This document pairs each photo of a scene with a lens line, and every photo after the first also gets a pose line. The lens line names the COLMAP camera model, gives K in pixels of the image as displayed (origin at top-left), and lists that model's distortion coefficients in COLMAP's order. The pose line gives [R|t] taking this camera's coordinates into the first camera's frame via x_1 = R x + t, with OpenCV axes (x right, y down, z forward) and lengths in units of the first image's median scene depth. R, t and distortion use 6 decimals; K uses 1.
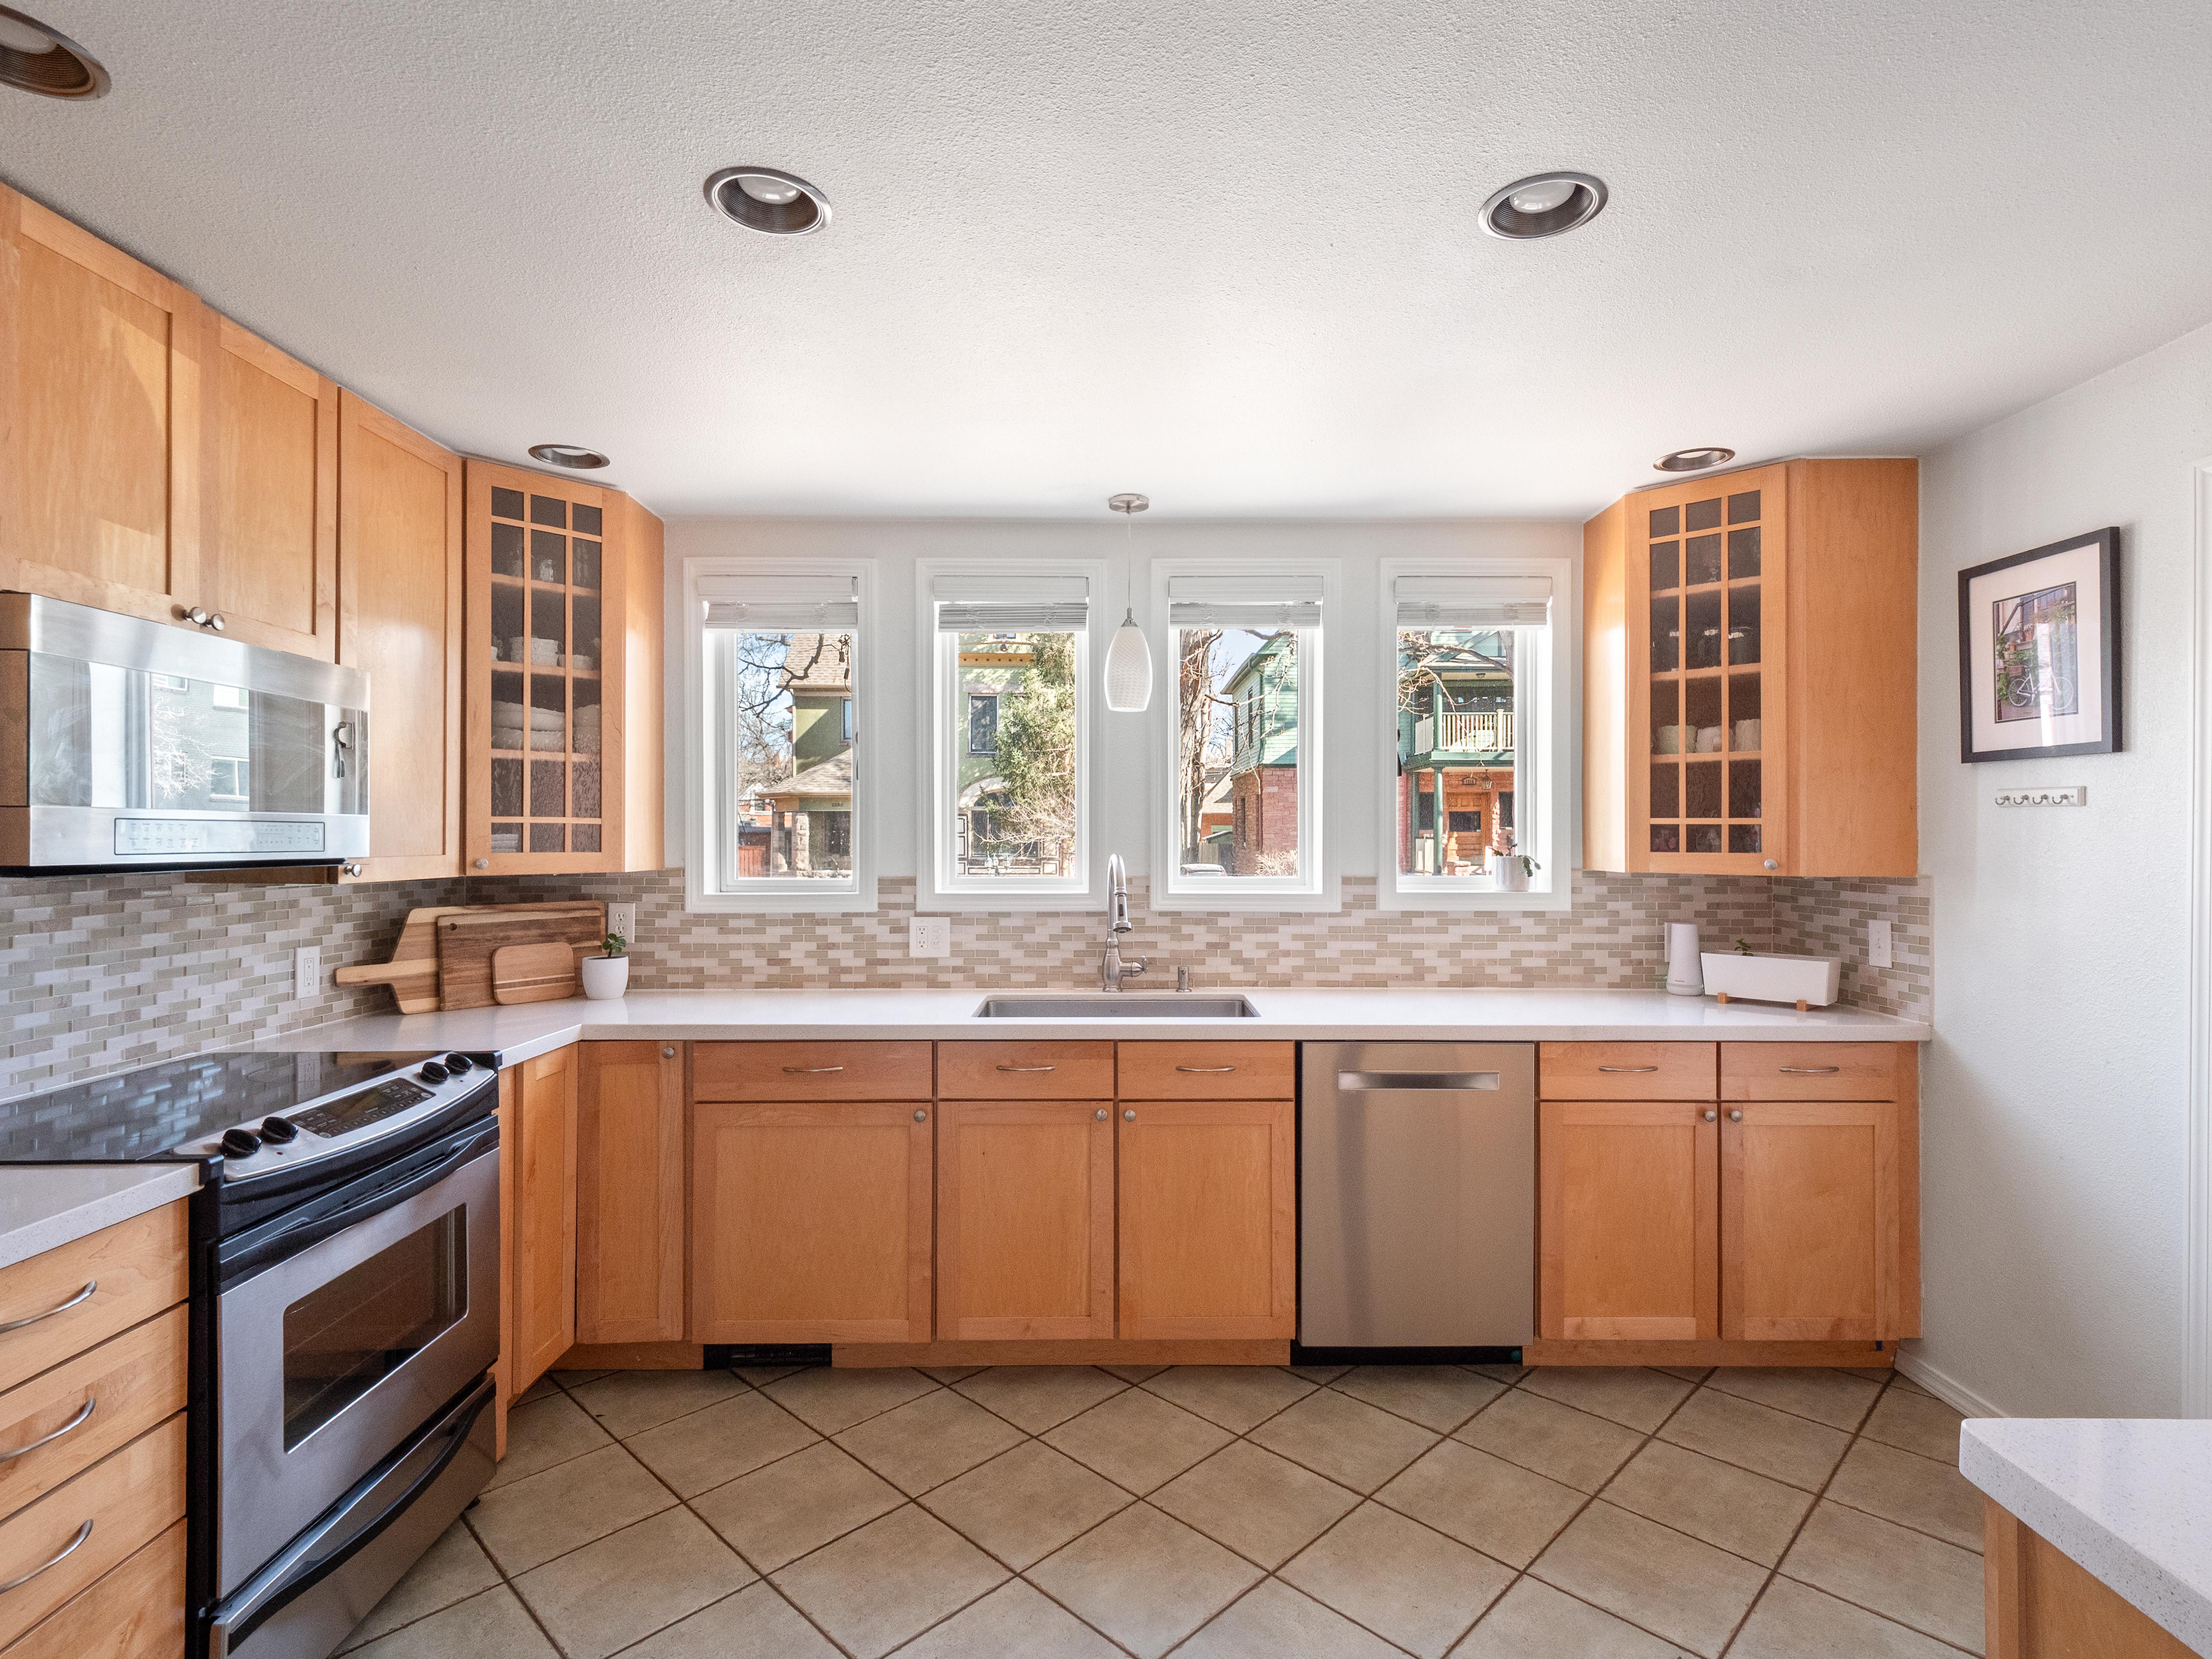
lens RADIAL K [[1101.8, 0, 1106.0], [0, 1101.8, 829.5], [0, 0, 1]] dist [0.000315, -0.010719]
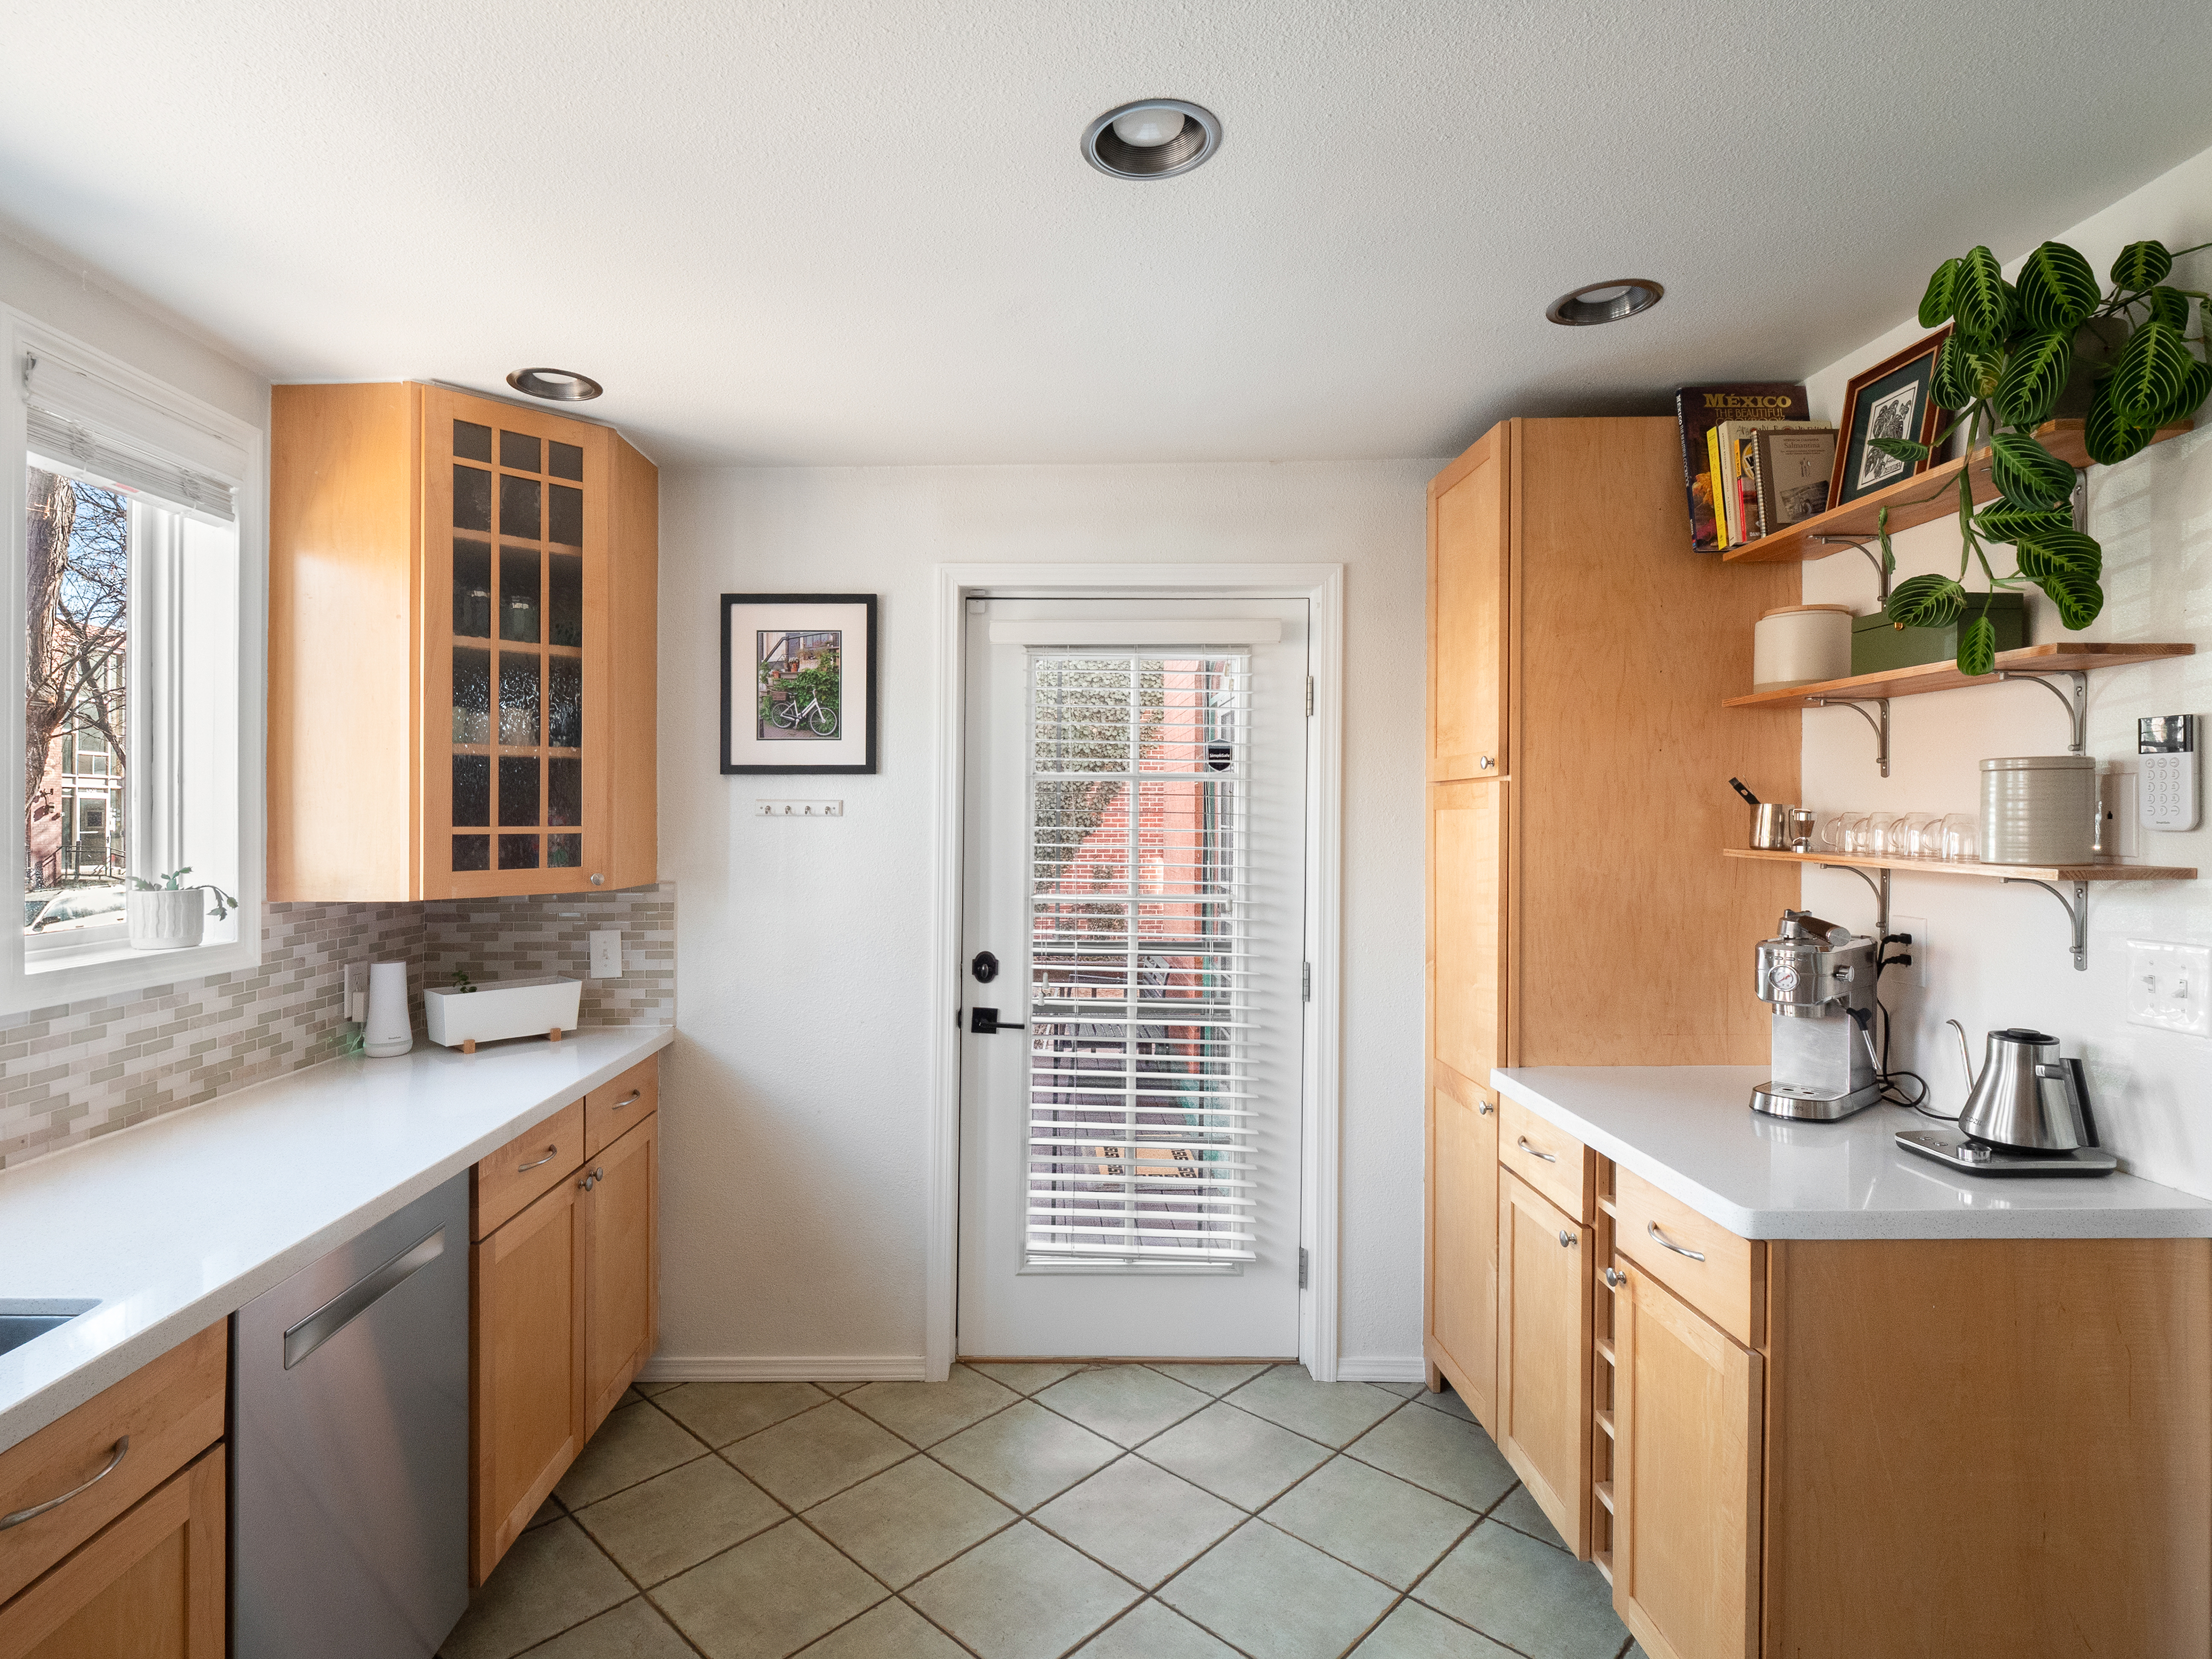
lens RADIAL K [[1142.0, 0, 1048.9], [0, 1142.0, 824.0], [0, 0, 1]] dist [0.002358, -0.008149]
pose [[0.004131, -0.010034, 0.999941, -0.296731], [0.000463, 0.999950, 0.010032, -0.020451], [-0.999991, 0.000422, 0.004136, 0.604760]]
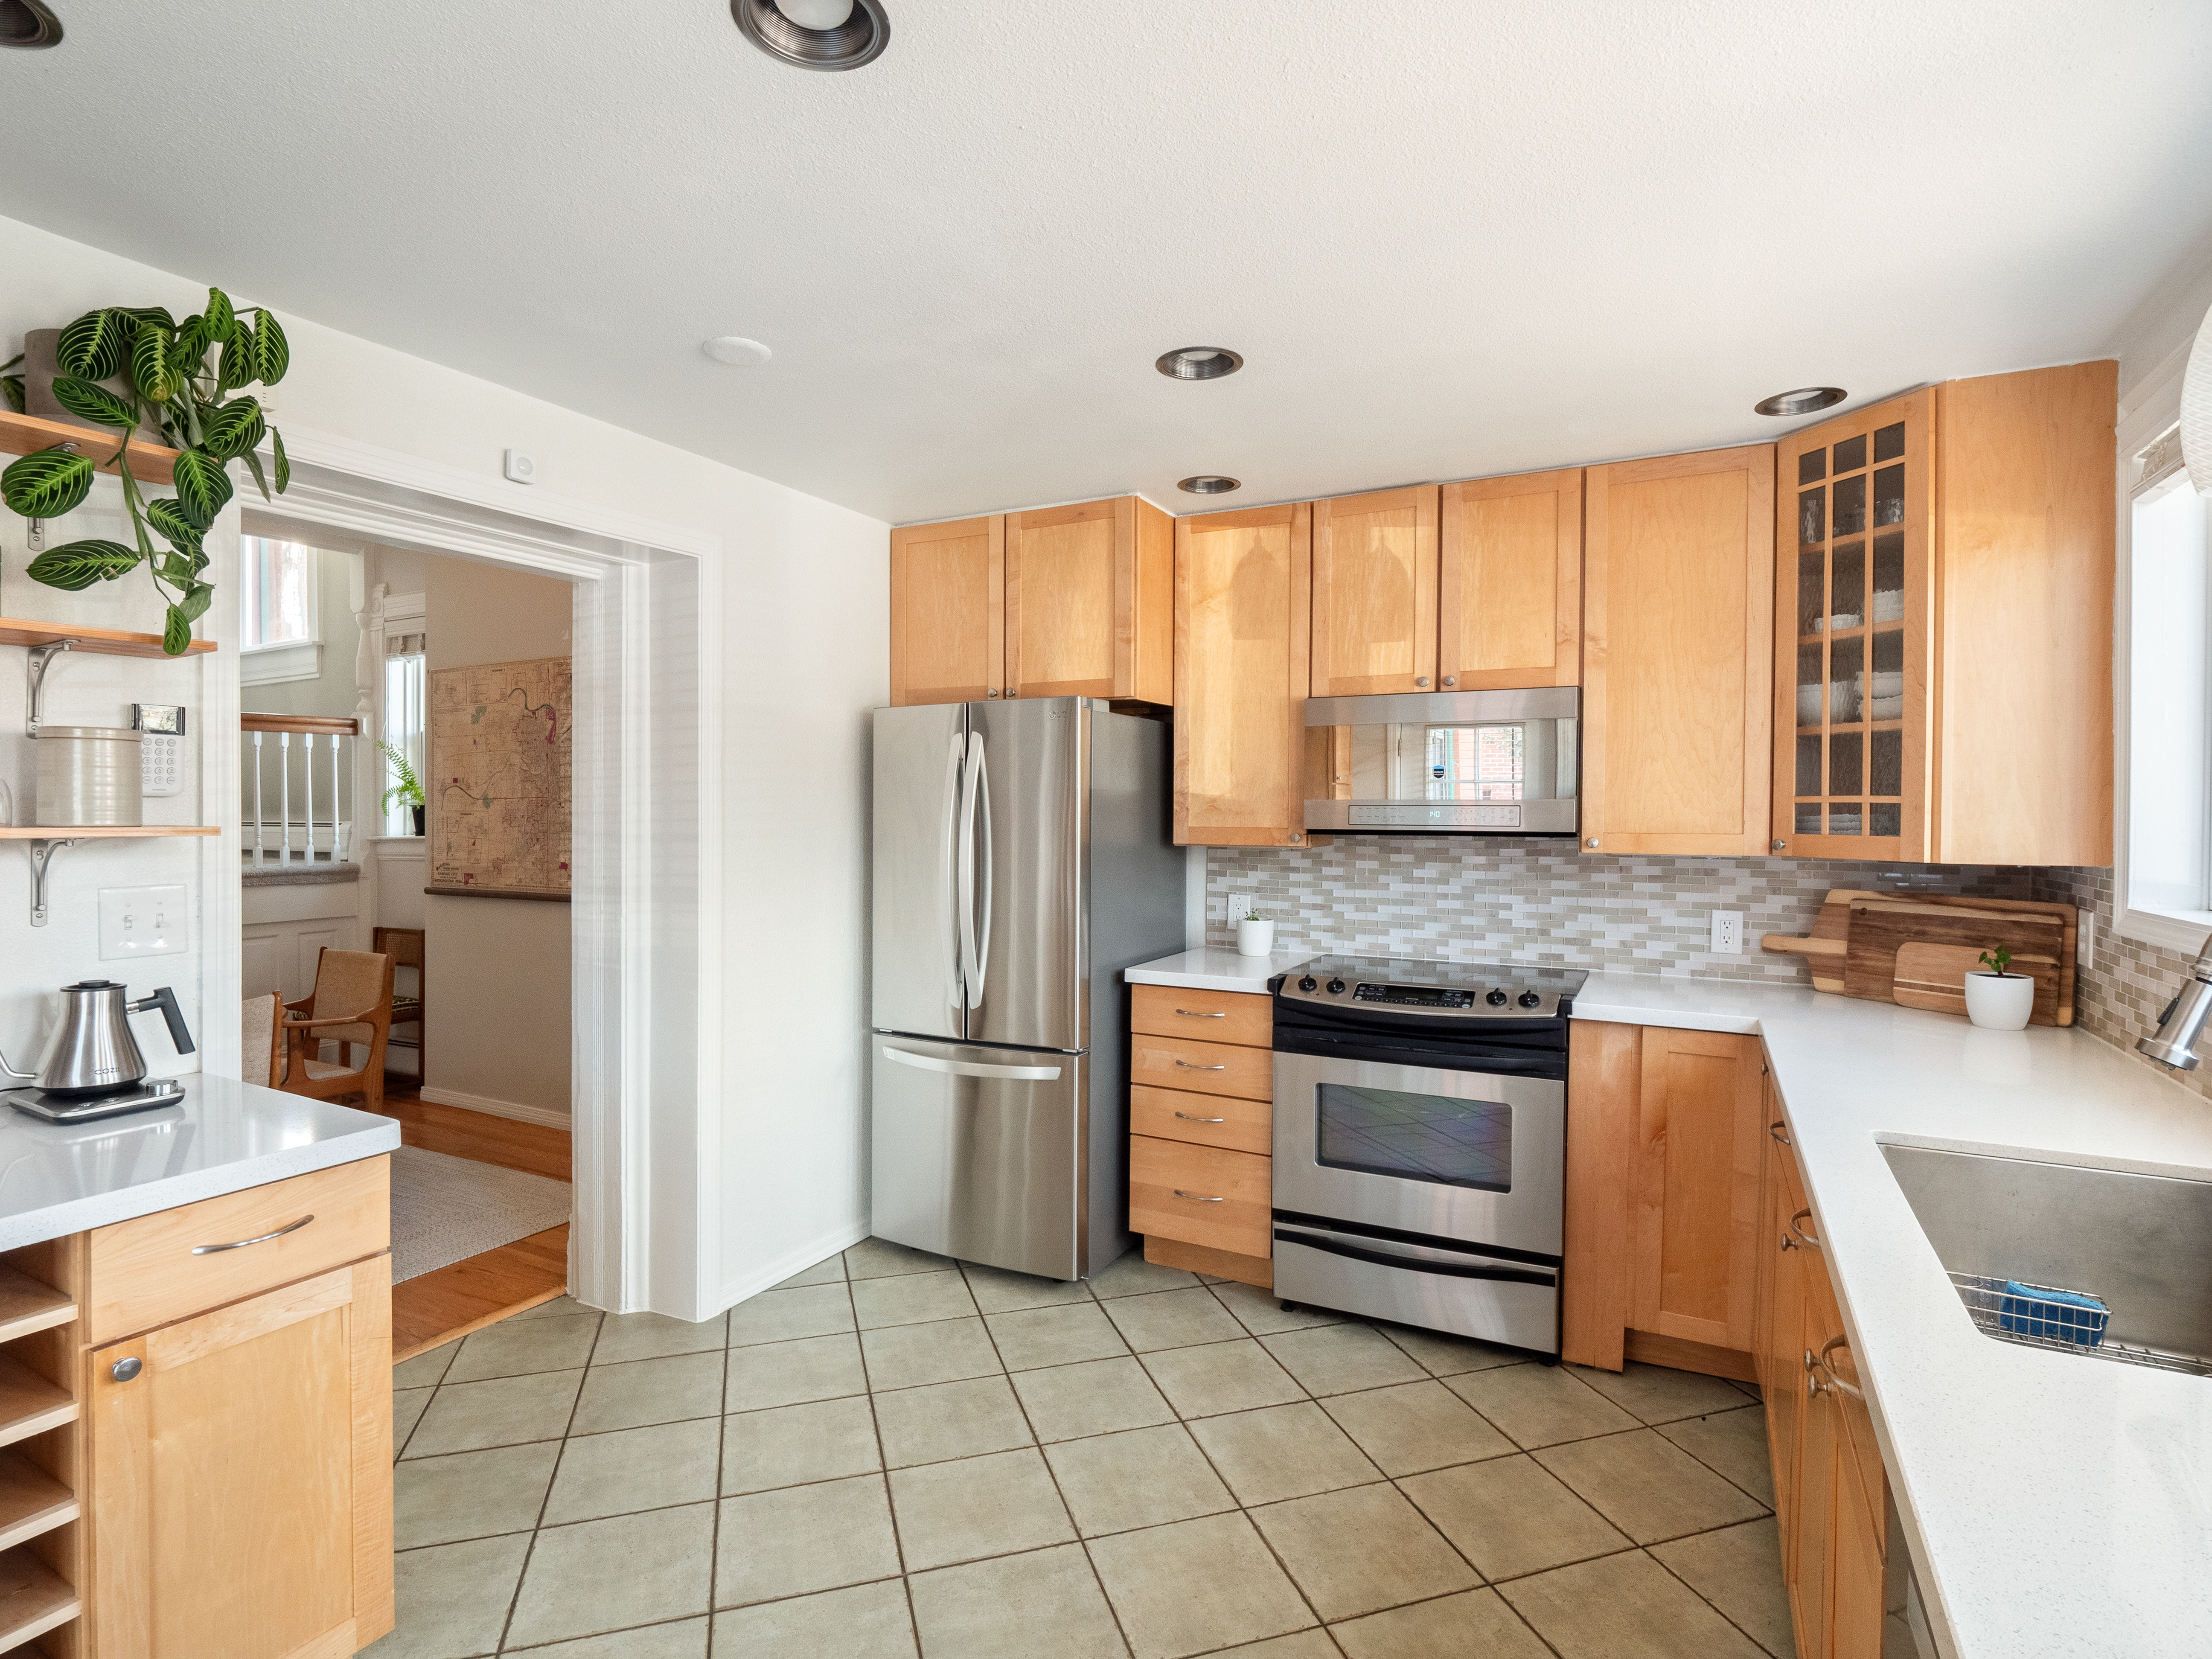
lens RADIAL K [[1105.5, 0, 1110.1], [0, 1105.5, 807.7], [0, 0, 1]] dist [0.005594, -0.011145]
pose [[-0.466667, -0.001951, -0.884431, 0.569308], [0.003155, 0.999988, -0.003871, -0.000058], [0.884427, -0.004597, -0.466655, 0.886293]]
